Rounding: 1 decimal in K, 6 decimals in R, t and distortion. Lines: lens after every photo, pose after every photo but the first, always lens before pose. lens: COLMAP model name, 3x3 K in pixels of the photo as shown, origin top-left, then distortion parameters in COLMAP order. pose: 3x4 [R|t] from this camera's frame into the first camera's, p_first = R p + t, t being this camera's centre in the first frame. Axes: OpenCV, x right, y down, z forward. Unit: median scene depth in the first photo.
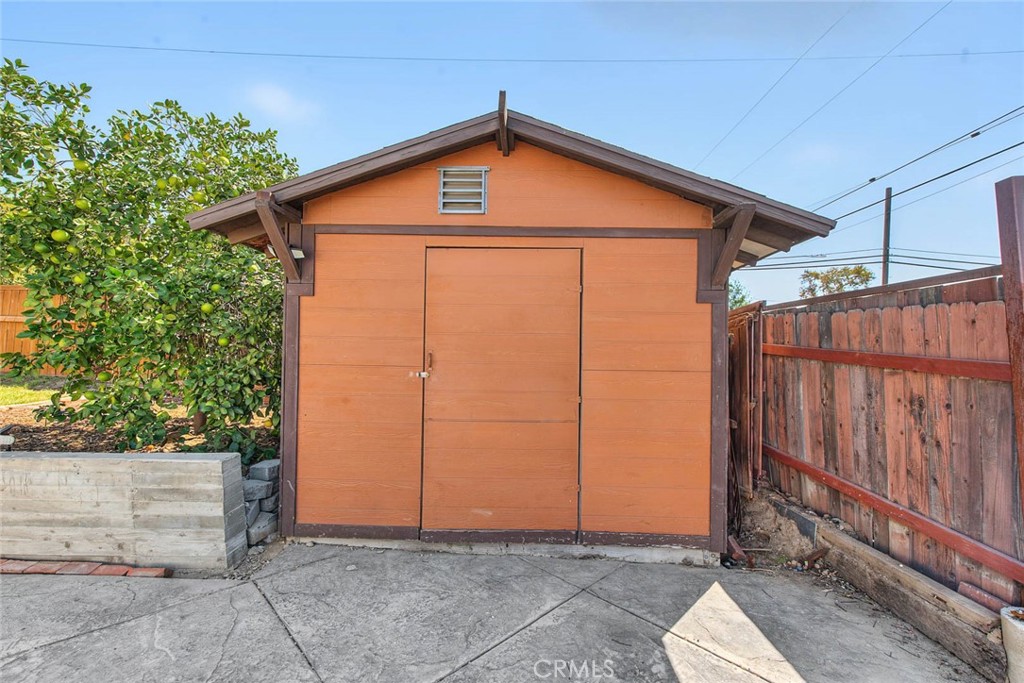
lens RADIAL K [[415.0, 0, 517.9], [0, 415.0, 346.0], [0, 0, 1]] dist [-0.000203, -0.002840]
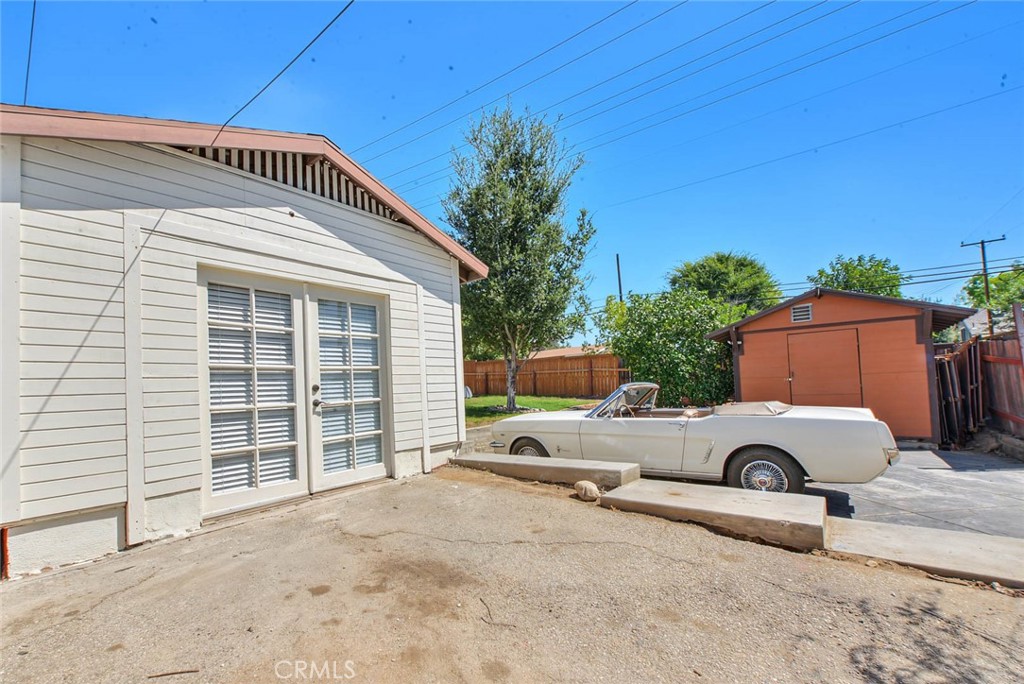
lens RADIAL K [[415.0, 0, 530.3], [0, 415.0, 370.3], [0, 0, 1]] dist [-0.000203, -0.002840]
pose [[0.803086, -0.071211, -0.591593, 0.028093], [0.063809, 0.997402, -0.033437, -0.011447], [0.592437, -0.010896, 0.805543, -2.398151]]
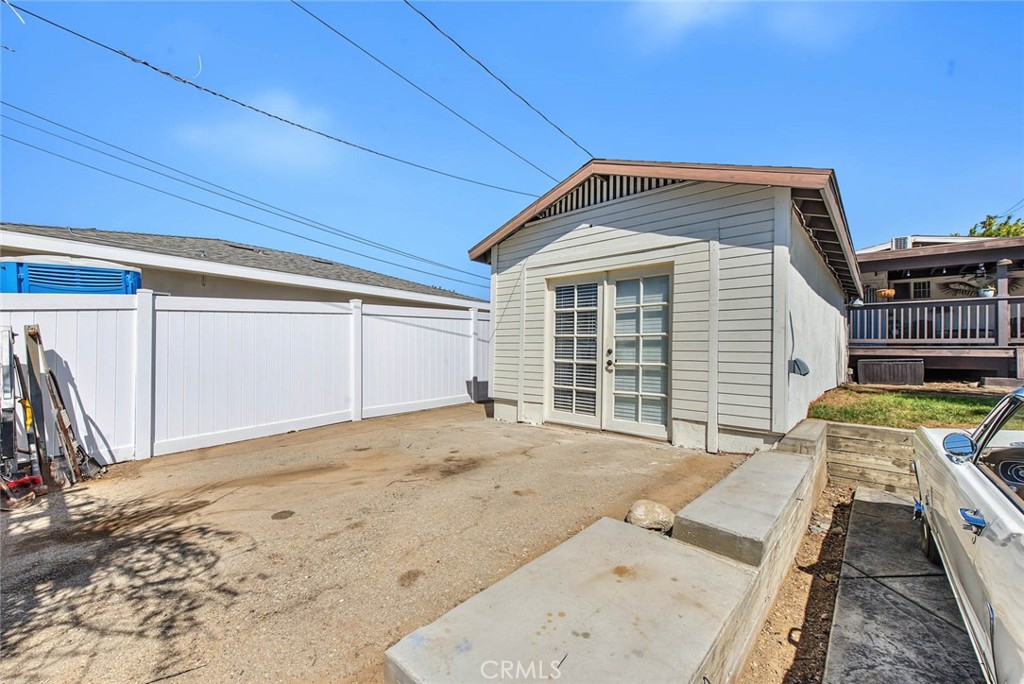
lens RADIAL K [[415.0, 0, 511.1], [0, 415.0, 348.6], [0, 0, 1]] dist [-0.000203, -0.002840]
pose [[-0.662873, -0.030076, -0.748128, 0.245530], [-0.014049, 0.999517, -0.027734, -0.001709], [0.748600, -0.007873, -0.662975, -0.936946]]
